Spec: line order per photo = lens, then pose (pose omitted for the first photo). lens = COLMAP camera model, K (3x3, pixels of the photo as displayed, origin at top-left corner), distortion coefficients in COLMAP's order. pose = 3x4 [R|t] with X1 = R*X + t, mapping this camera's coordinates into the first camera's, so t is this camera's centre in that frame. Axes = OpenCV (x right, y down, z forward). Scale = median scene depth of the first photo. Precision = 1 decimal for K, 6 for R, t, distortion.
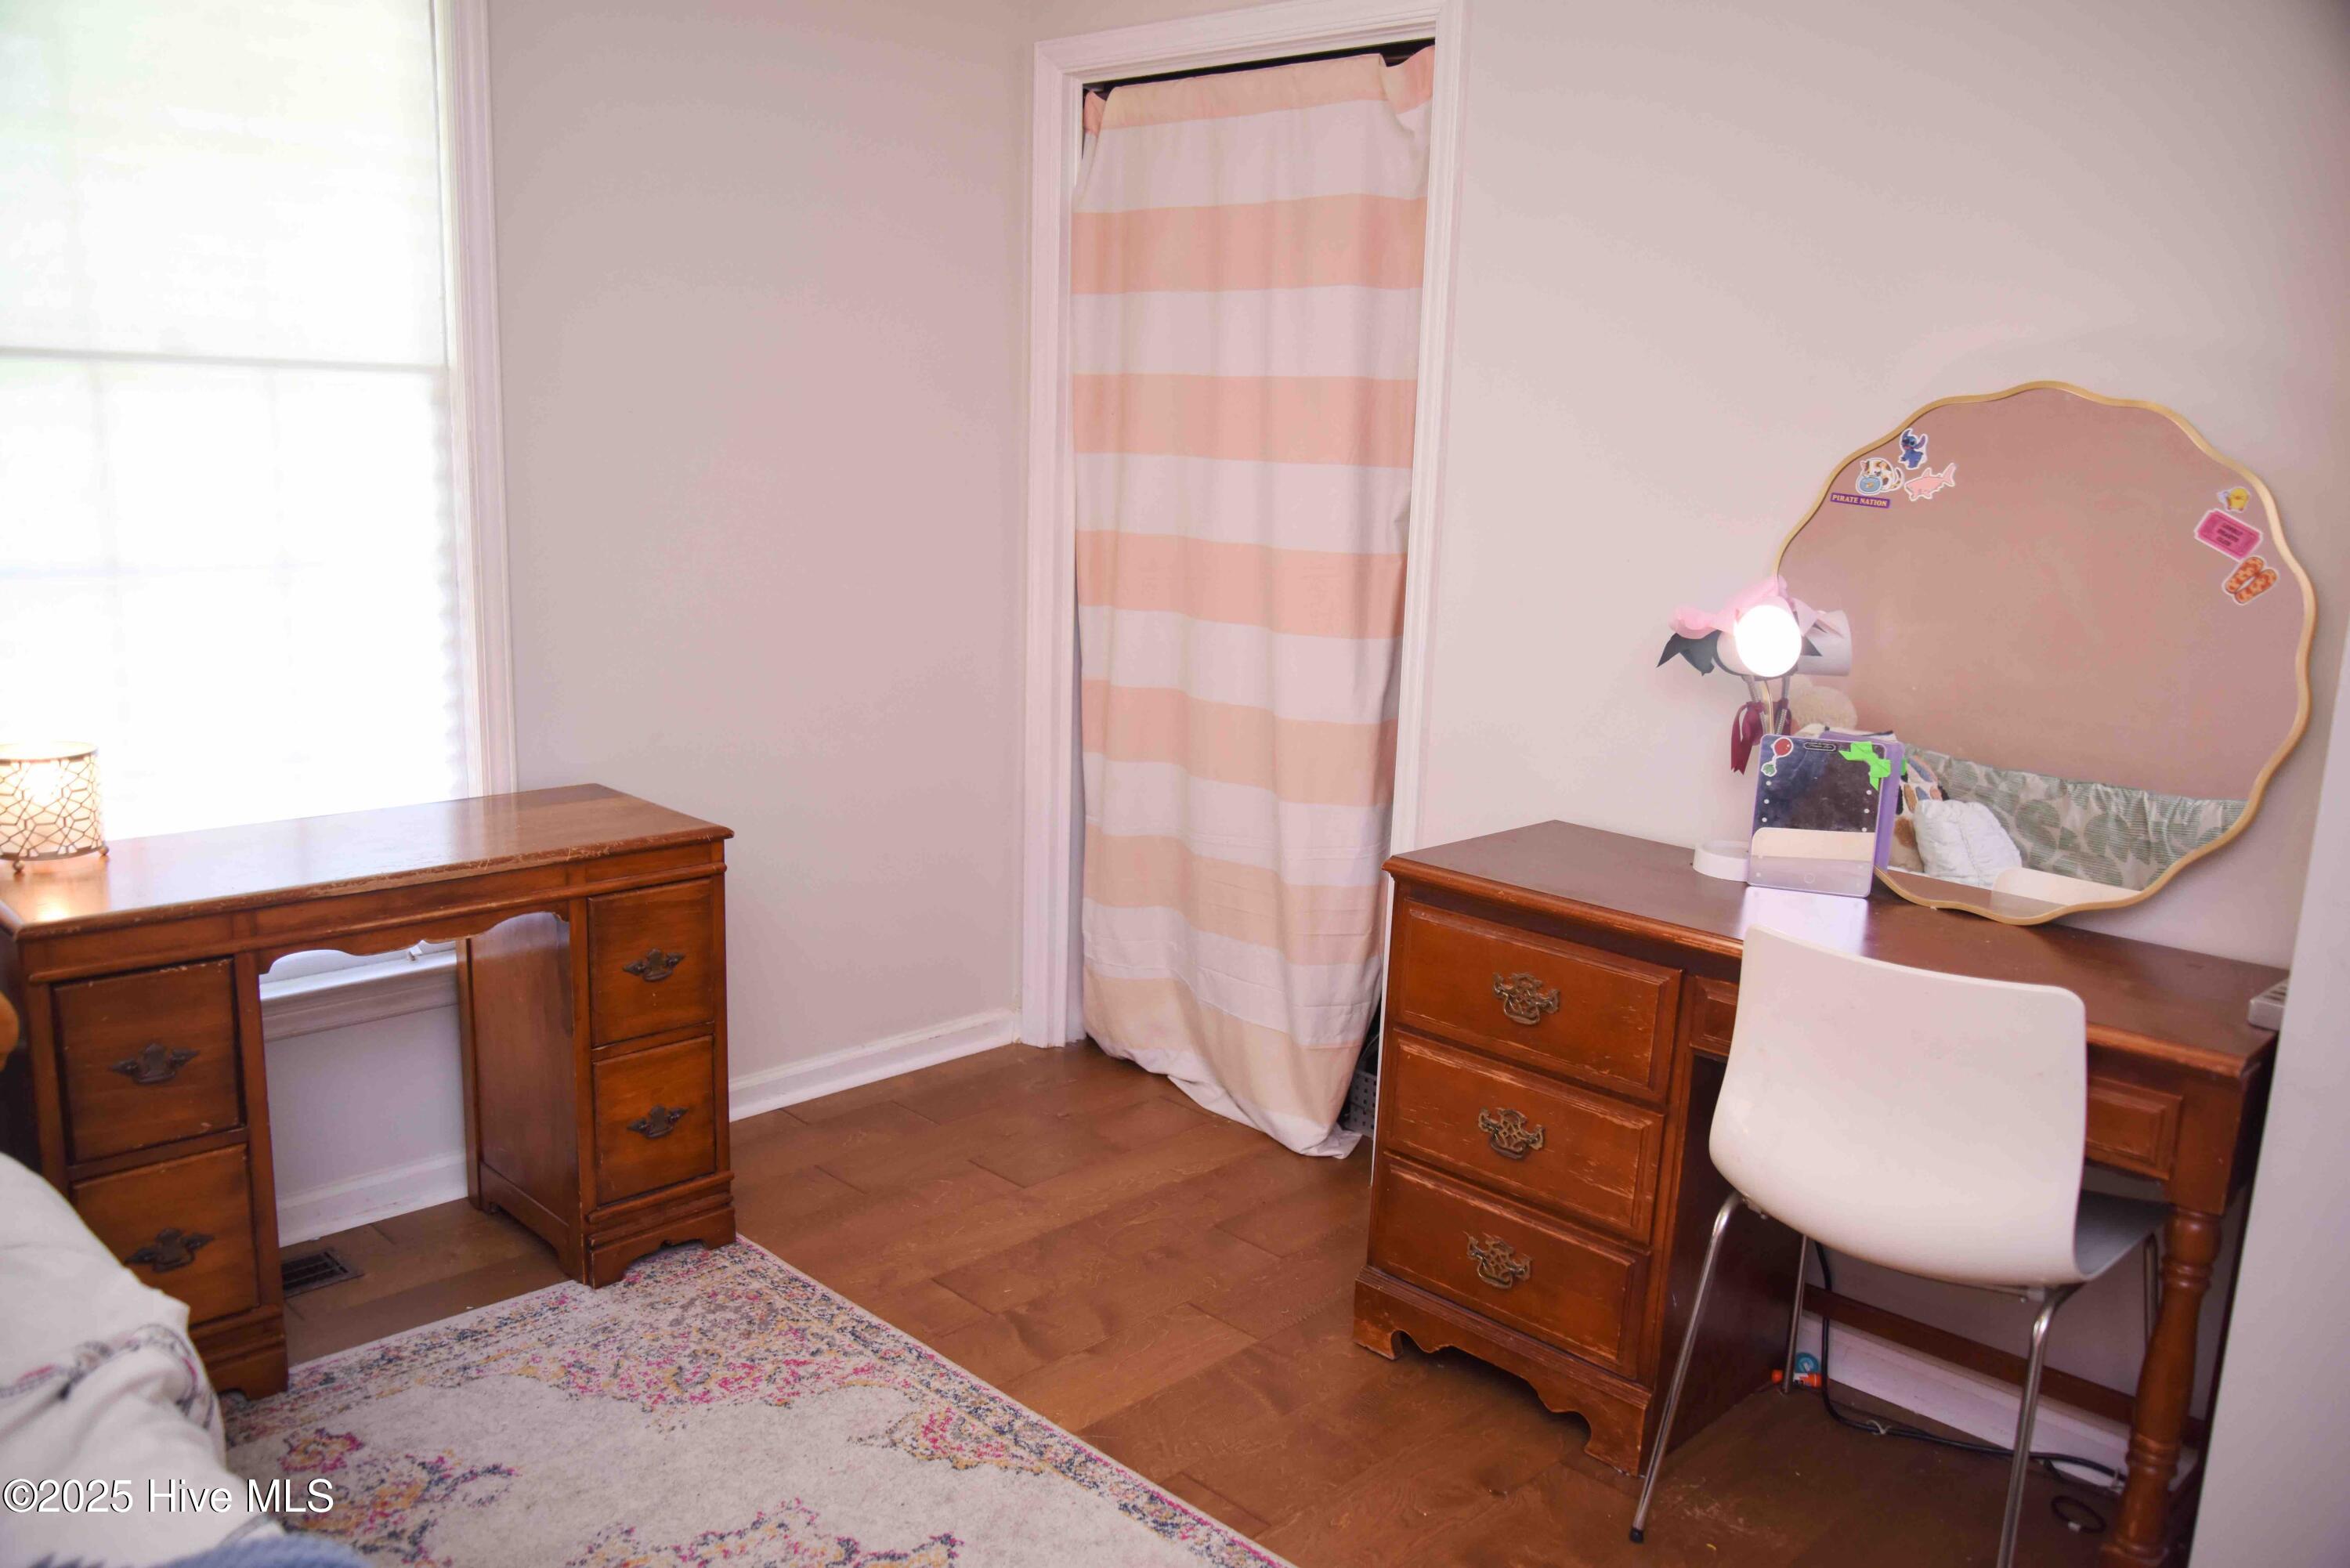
lens RADIAL K [[1744.6, 0, 1175.0], [0, 1744.6, 784.0], [0, 0, 1]] dist [-0.034035, 0.001296]
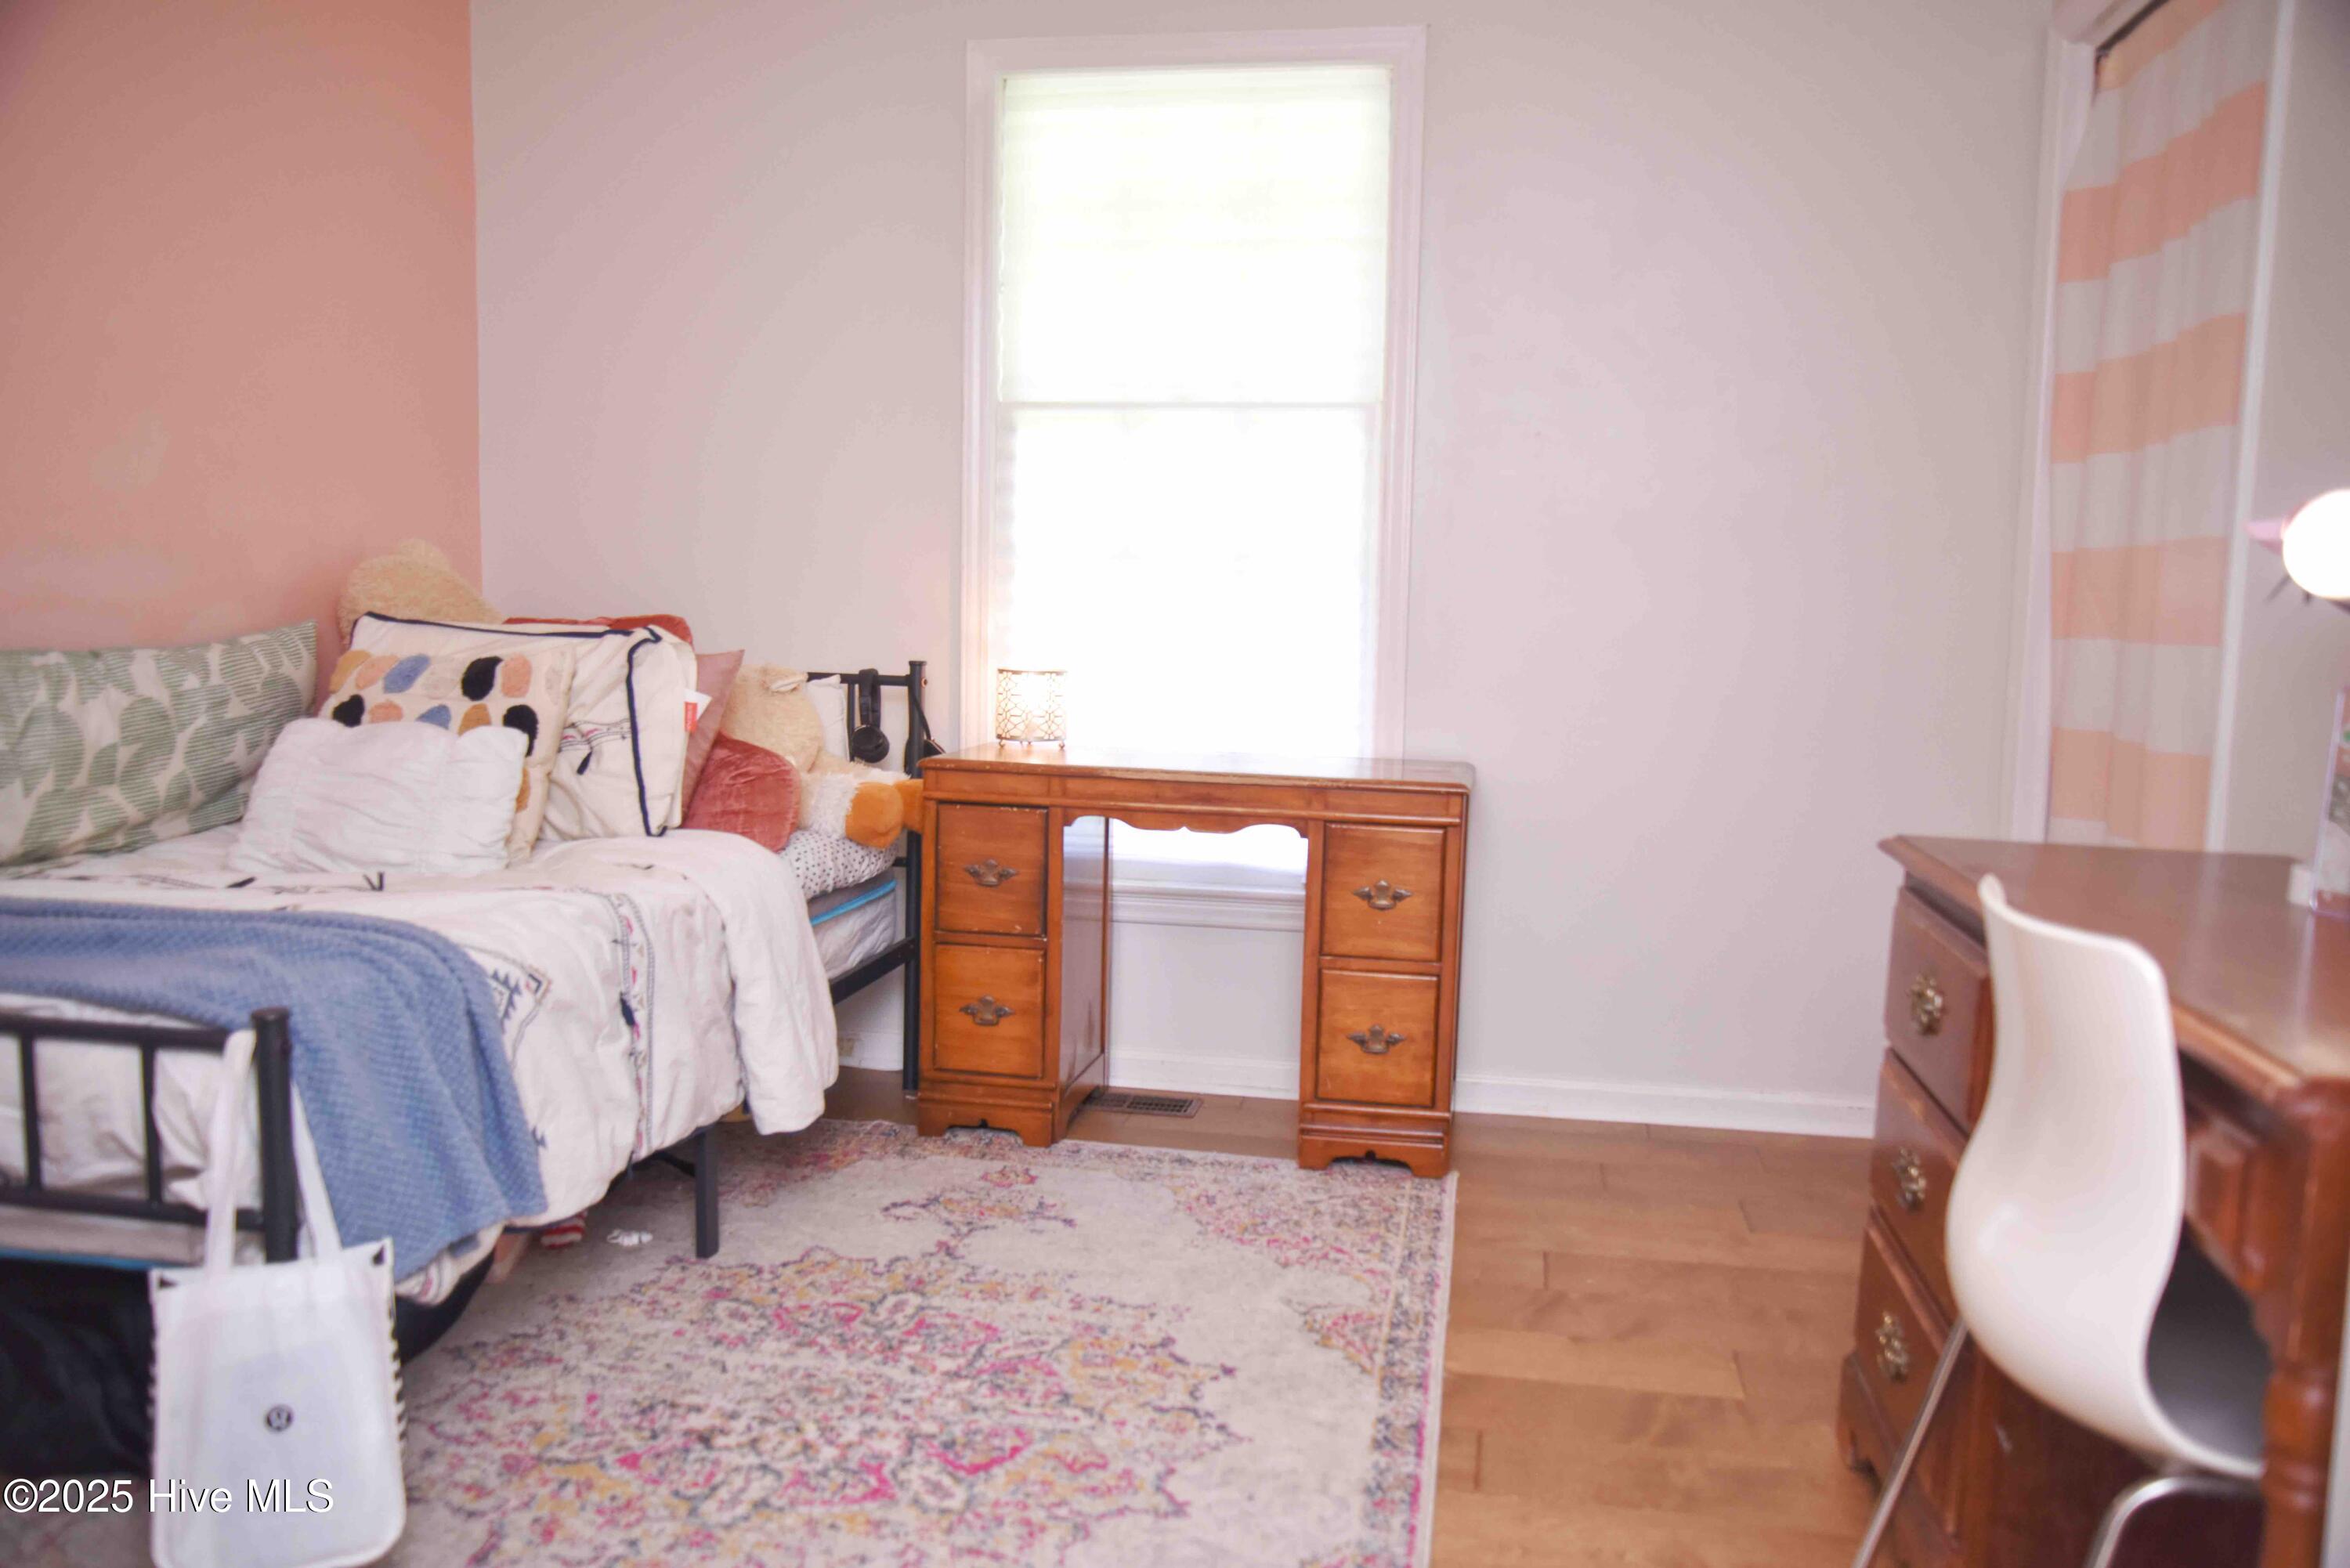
lens RADIAL K [[1744.6, 0, 1175.0], [0, 1744.6, 784.0], [0, 0, 1]] dist [-0.034035, 0.001296]
pose [[0.577559, 0.069490, -0.813386, 0.604126], [-0.162934, 0.986136, -0.031446, 0.101153], [0.799924, 0.150690, 0.580874, 0.253249]]
